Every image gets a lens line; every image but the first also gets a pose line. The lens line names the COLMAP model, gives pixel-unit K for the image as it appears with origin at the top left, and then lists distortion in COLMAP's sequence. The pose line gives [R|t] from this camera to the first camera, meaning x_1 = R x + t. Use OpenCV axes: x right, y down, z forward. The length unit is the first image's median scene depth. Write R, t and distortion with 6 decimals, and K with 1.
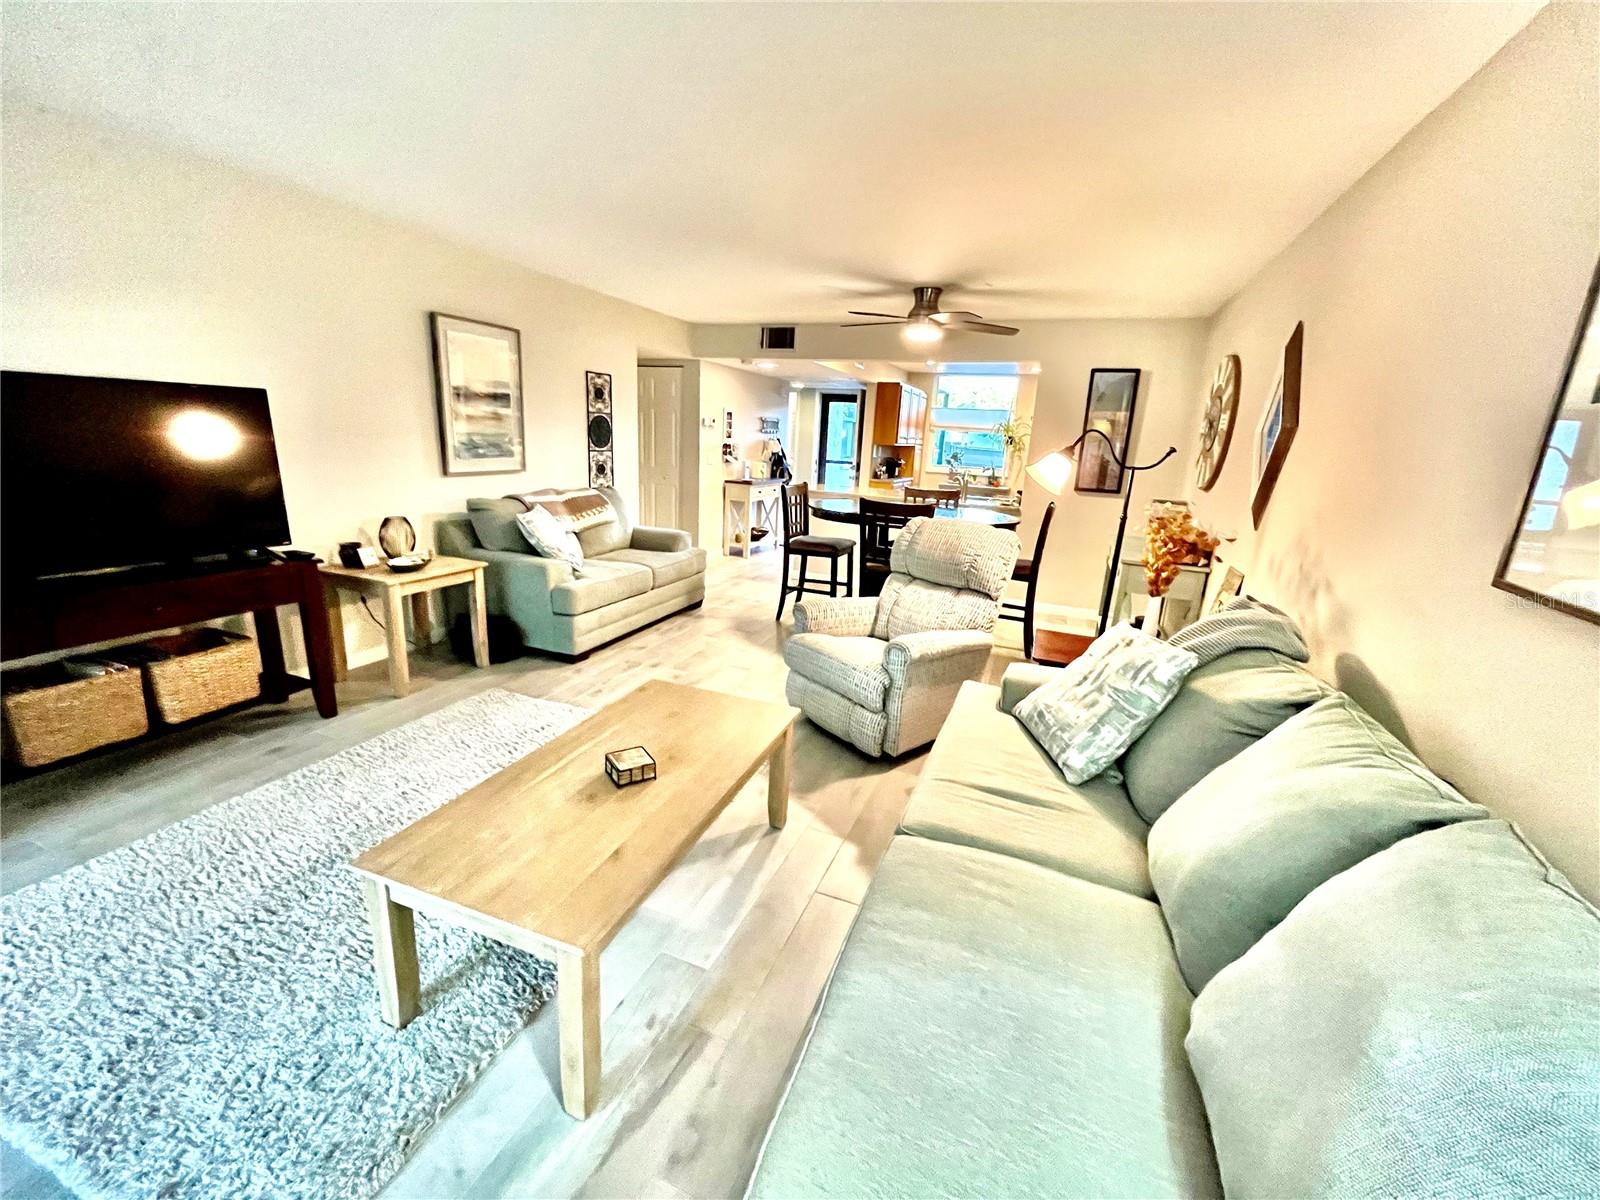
lens RADIAL K [[654.9, 0, 791.3], [0, 654.9, 603.2], [0, 0, 1]] dist [-0.001118, -0.000401]
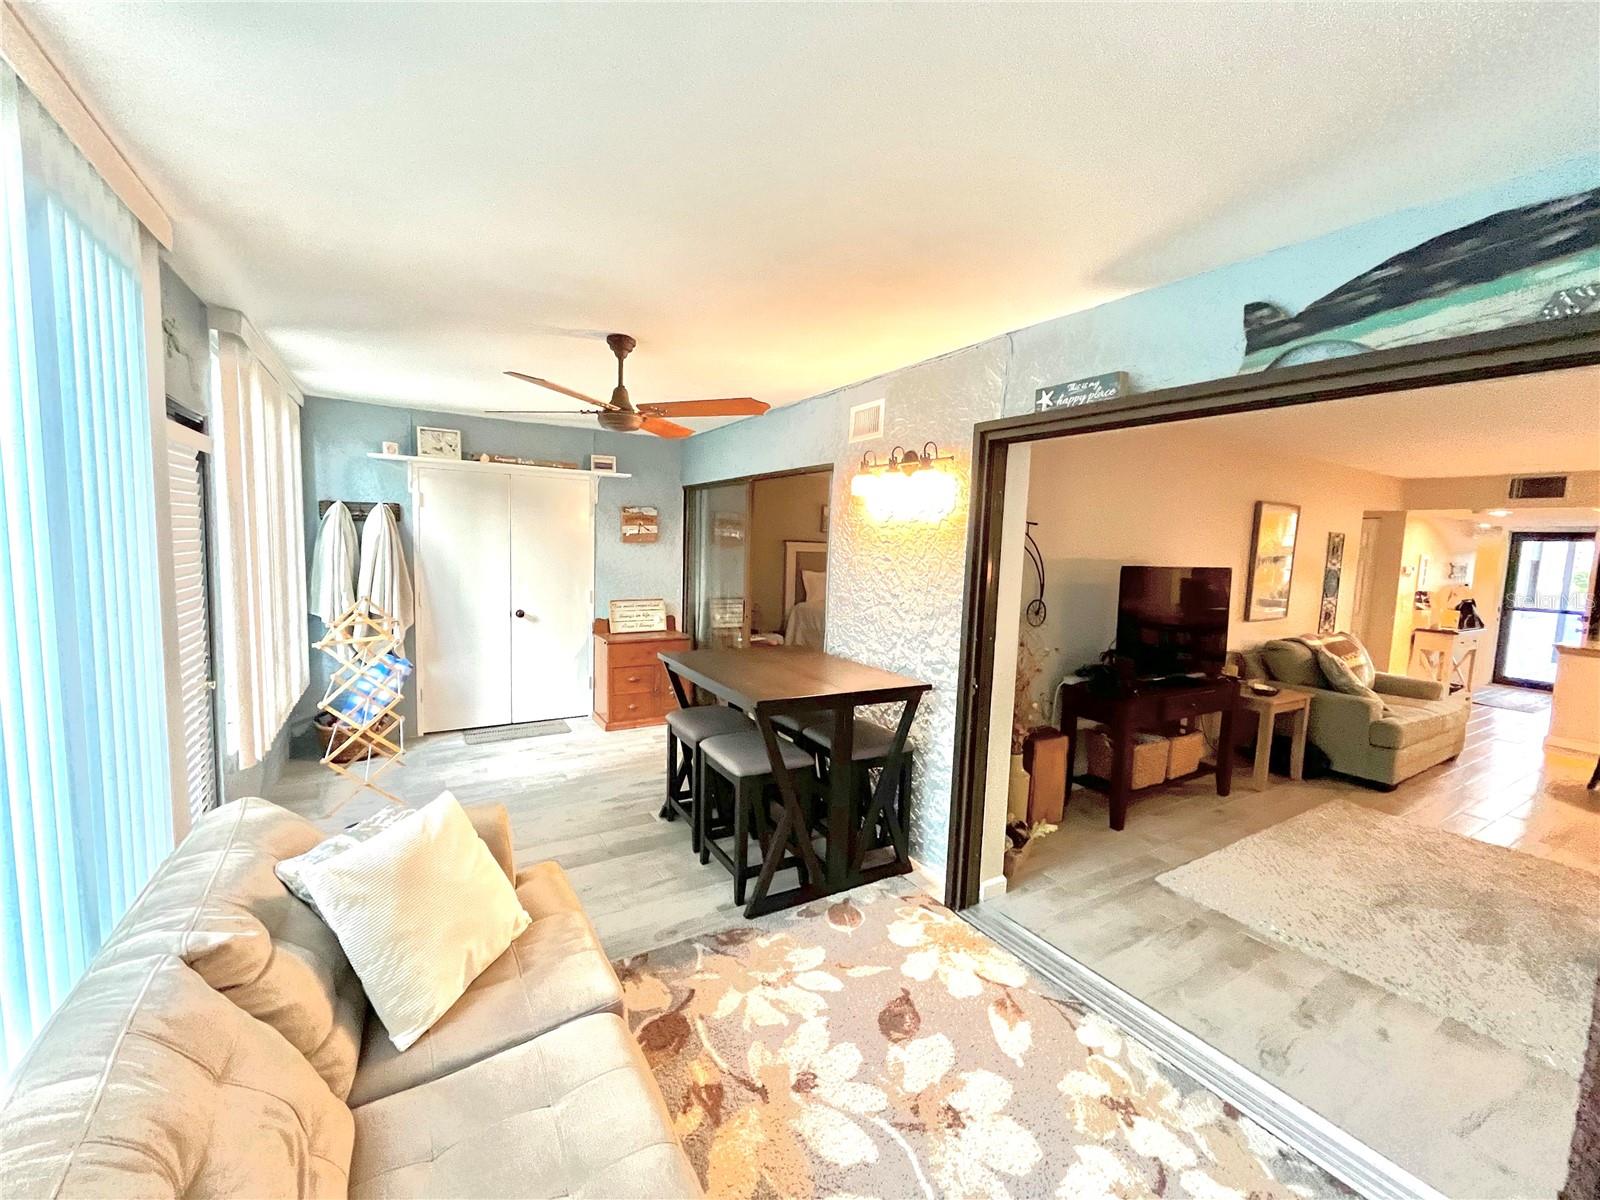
lens RADIAL K [[654.9, 0, 812.5], [0, 654.9, 605.7], [0, 0, 1]] dist [-0.001118, -0.000401]
pose [[0.807223, 0.027094, -0.589624, -0.459832], [-0.139400, 0.979438, -0.145838, 0.077677], [0.573549, 0.199918, 0.794402, -0.500859]]
